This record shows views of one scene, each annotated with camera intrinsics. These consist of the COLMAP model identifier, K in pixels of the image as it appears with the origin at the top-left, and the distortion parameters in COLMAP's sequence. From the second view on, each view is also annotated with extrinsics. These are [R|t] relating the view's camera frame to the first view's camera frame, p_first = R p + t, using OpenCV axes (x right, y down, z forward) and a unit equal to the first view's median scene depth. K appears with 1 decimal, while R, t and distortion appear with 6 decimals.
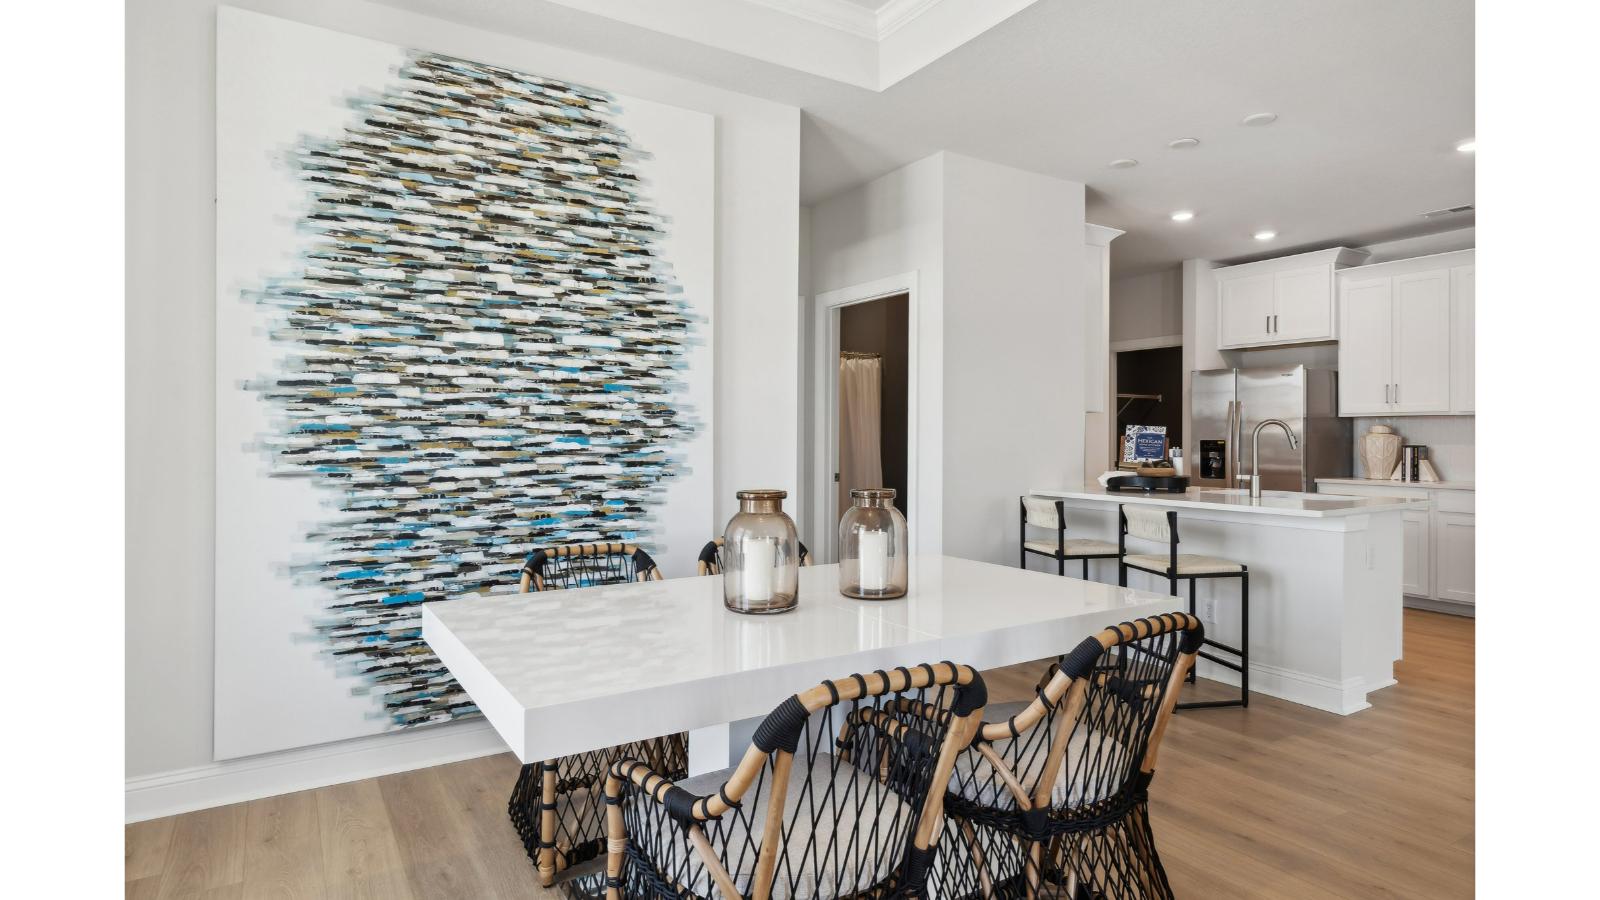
lens RADIAL K [[841.8, 0, 813.1], [0, 841.8, 427.5], [0, 0, 1]] dist [0.001417, 0.001073]
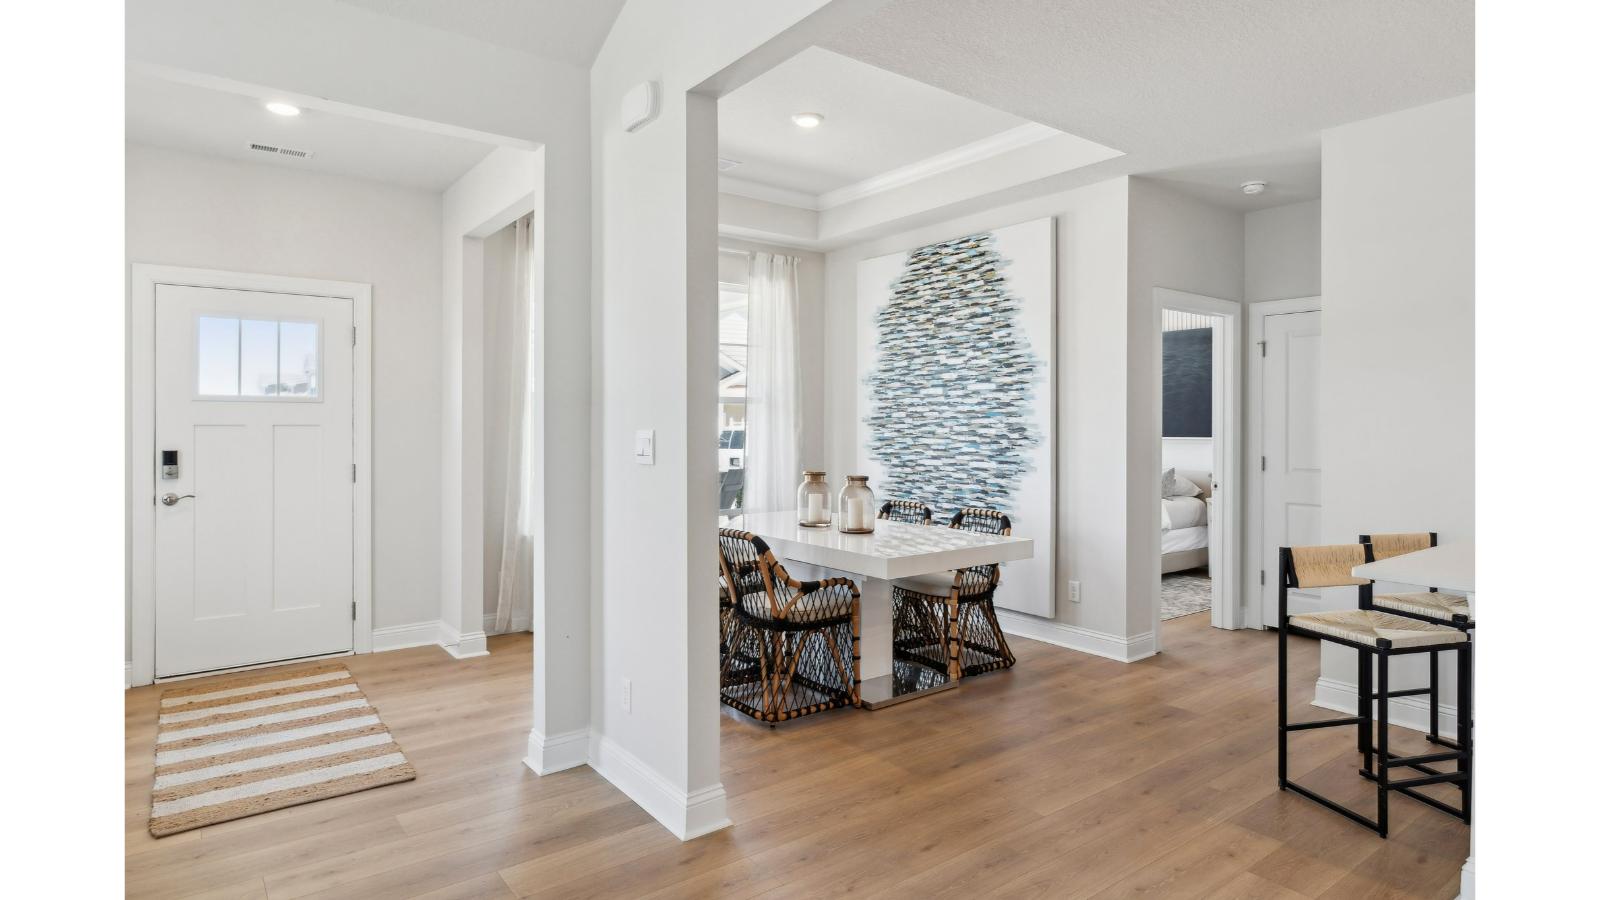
lens RADIAL K [[841.8, 0, 802.5], [0, 841.8, 420.8], [0, 0, 1]] dist [0.001417, 0.001073]
pose [[0.091792, -0.010075, -0.995727, 1.404366], [0.003348, 0.999946, -0.009809, -0.021334], [0.995773, -0.002433, 0.091821, 0.520993]]
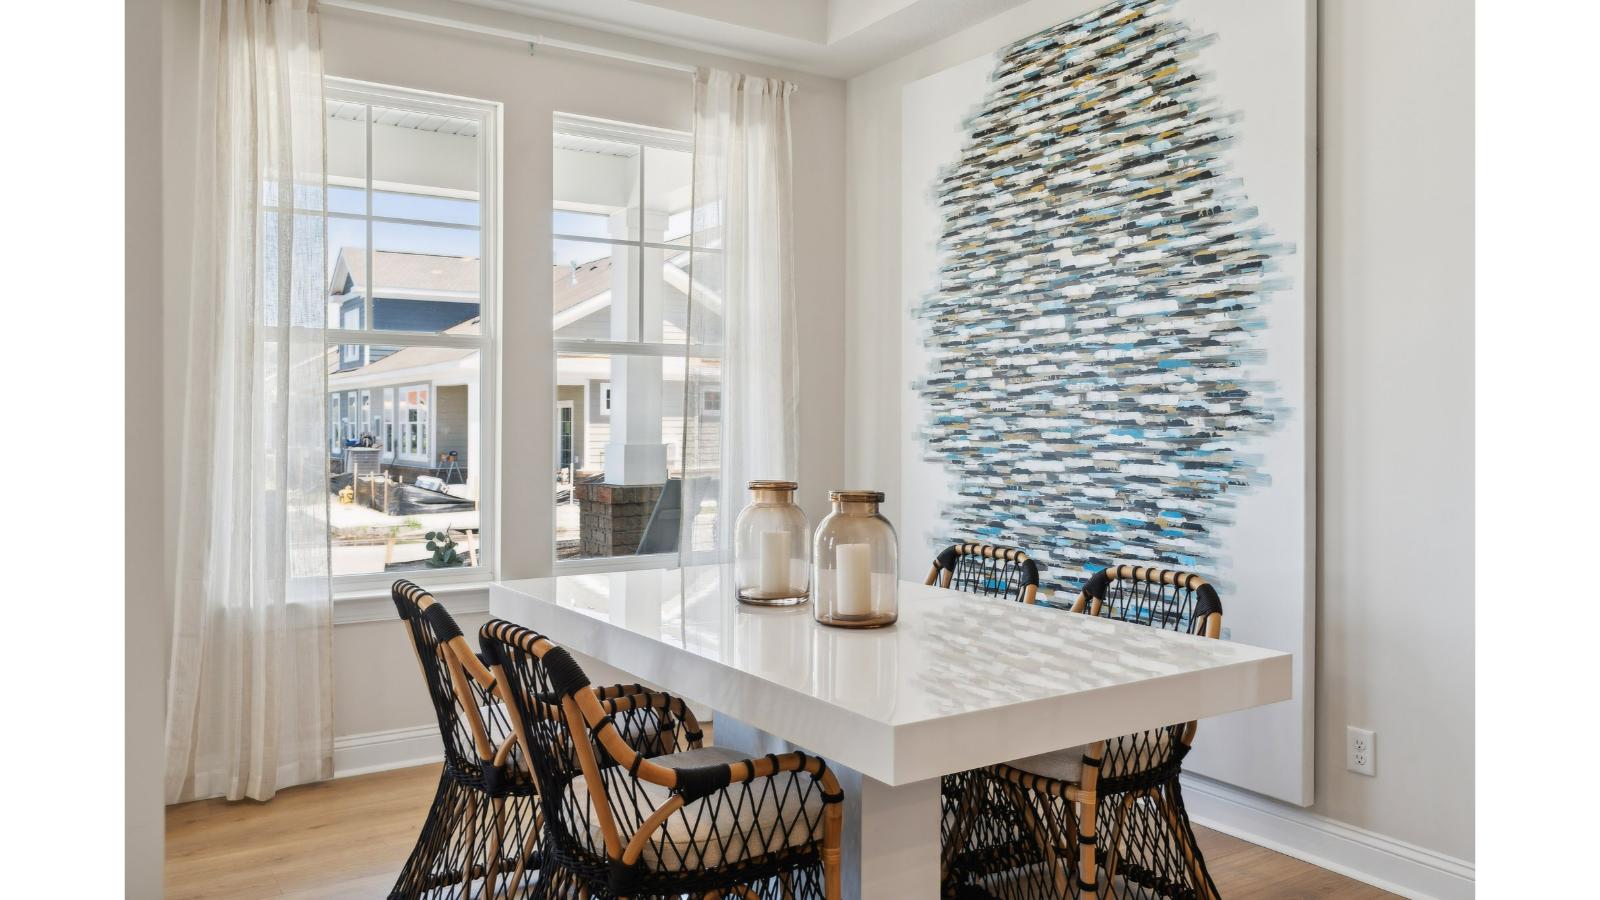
lens RADIAL K [[1128.6, 0, 793.6], [0, 1128.6, 423.6], [0, 0, 1]] dist [0.005543, 0.003145]
pose [[0.013718, -0.006793, -0.999883, 0.830085], [0.002295, 0.999975, -0.006762, 0.013576], [0.999903, -0.002202, 0.013733, 0.680438]]
